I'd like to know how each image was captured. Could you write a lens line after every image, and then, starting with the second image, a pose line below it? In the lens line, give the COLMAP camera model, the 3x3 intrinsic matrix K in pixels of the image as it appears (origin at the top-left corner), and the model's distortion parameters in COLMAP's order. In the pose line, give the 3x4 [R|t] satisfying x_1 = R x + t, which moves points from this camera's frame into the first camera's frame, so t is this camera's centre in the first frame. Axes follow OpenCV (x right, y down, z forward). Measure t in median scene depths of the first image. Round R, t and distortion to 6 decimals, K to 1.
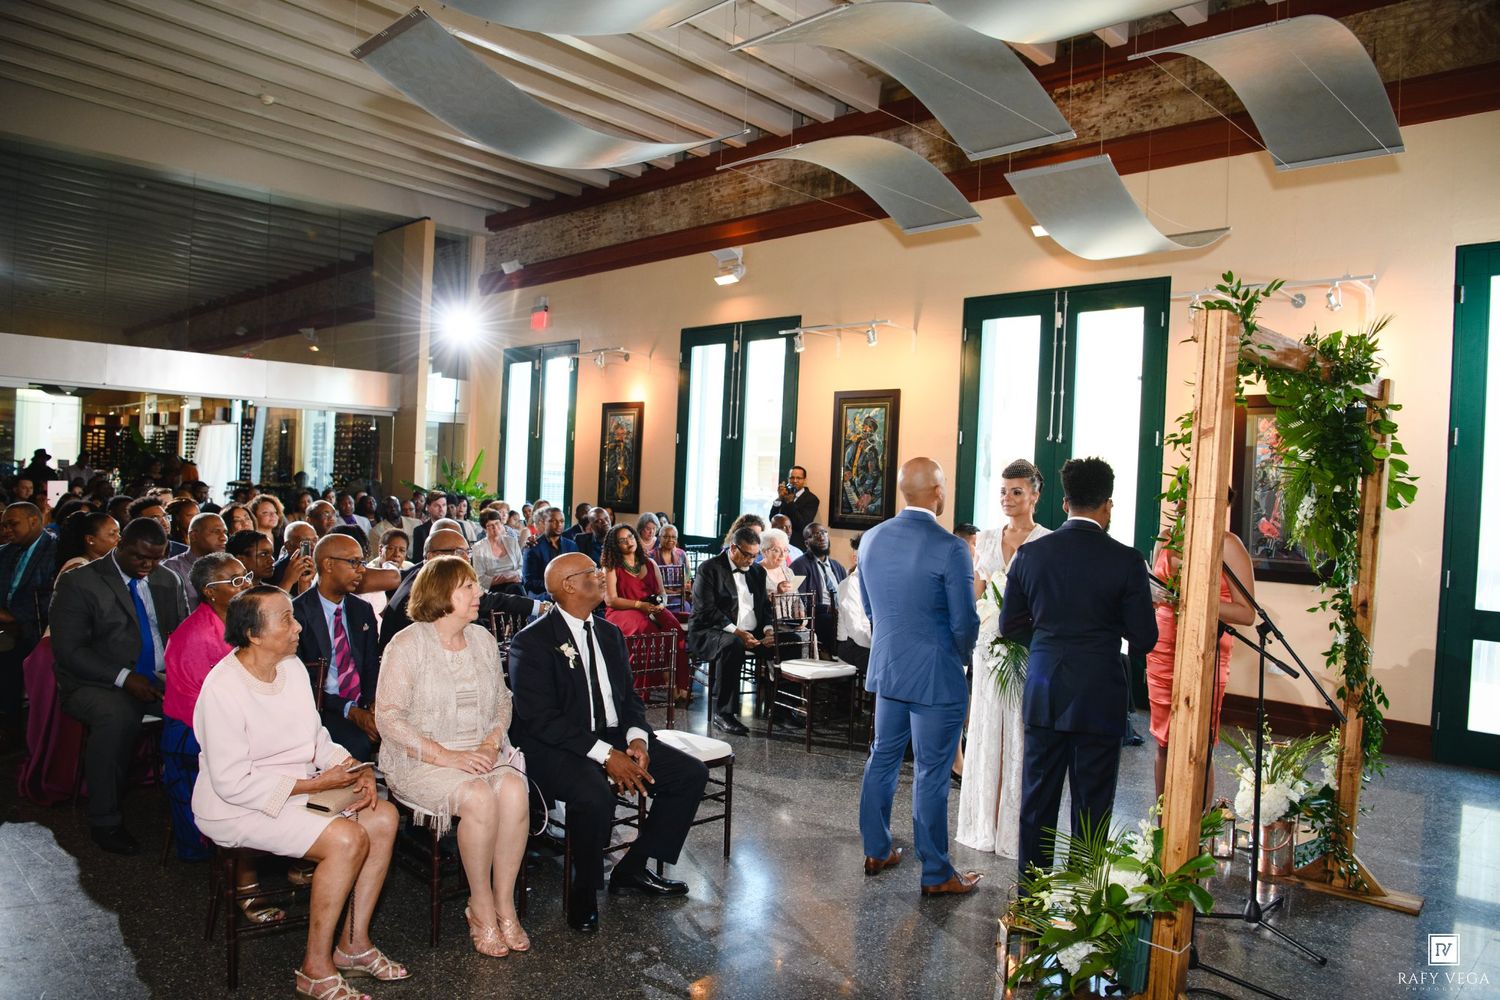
lens RADIAL K [[1074.4, 0, 750.0], [0, 1074.4, 500.0], [0, 0, 1]] dist [-0.069829, 0.002159]
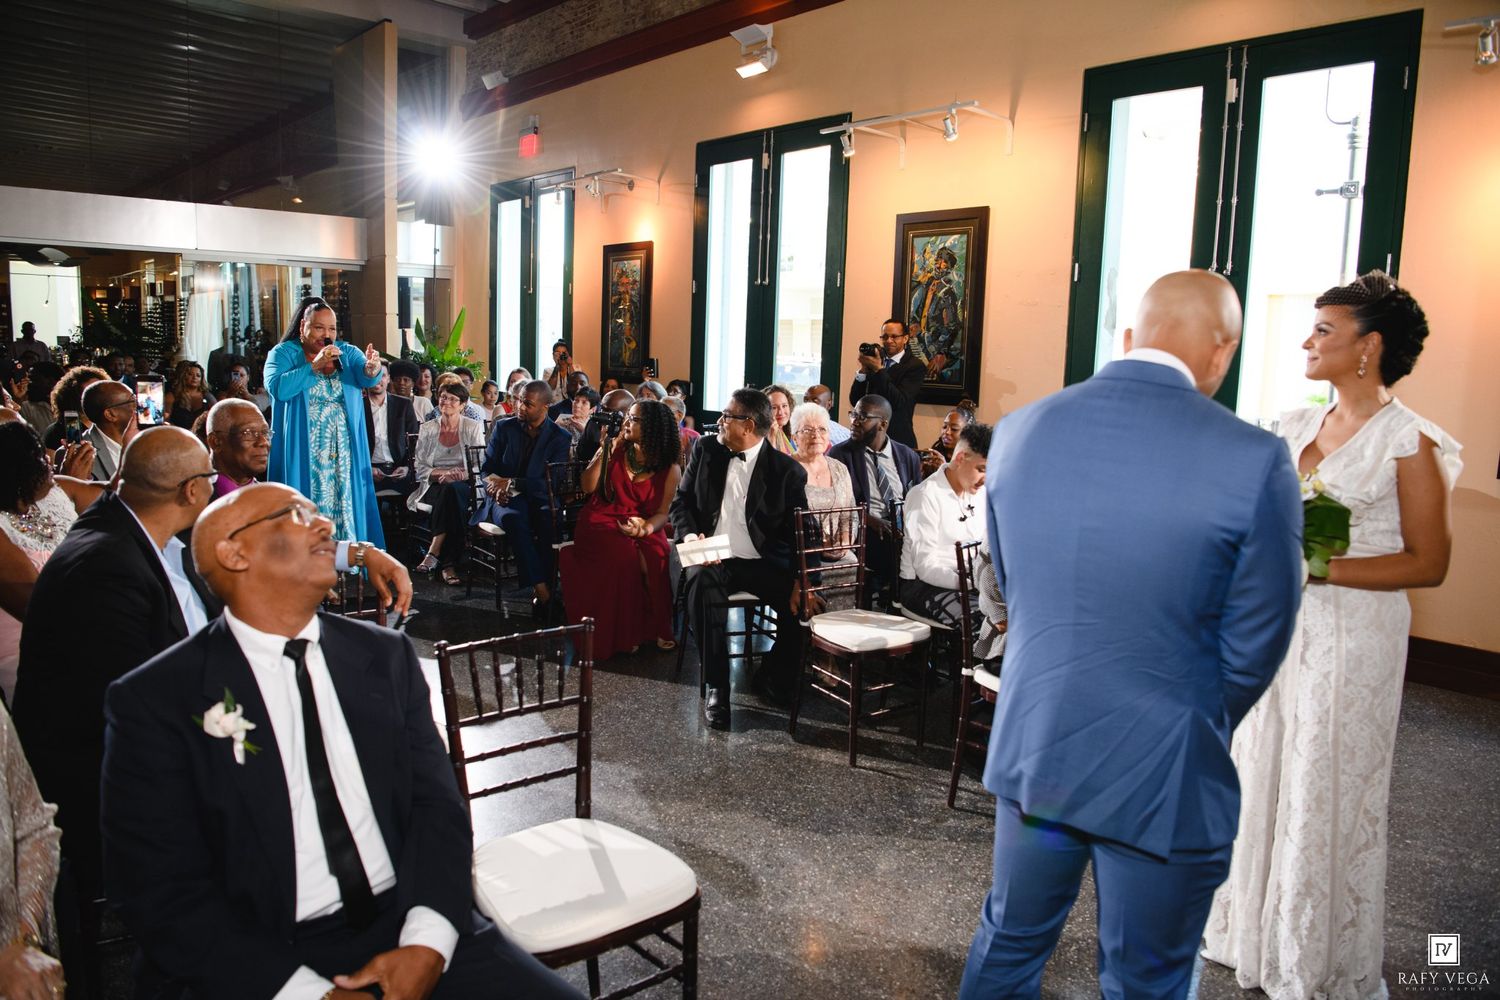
lens RADIAL K [[1074.4, 0, 750.0], [0, 1074.4, 500.0], [0, 0, 1]] dist [-0.069829, 0.002159]
pose [[0.998504, -0.001533, -0.054649, 0.016553], [0.007984, 0.992978, 0.118030, 0.005043], [0.054084, -0.118289, 0.991505, 0.225739]]
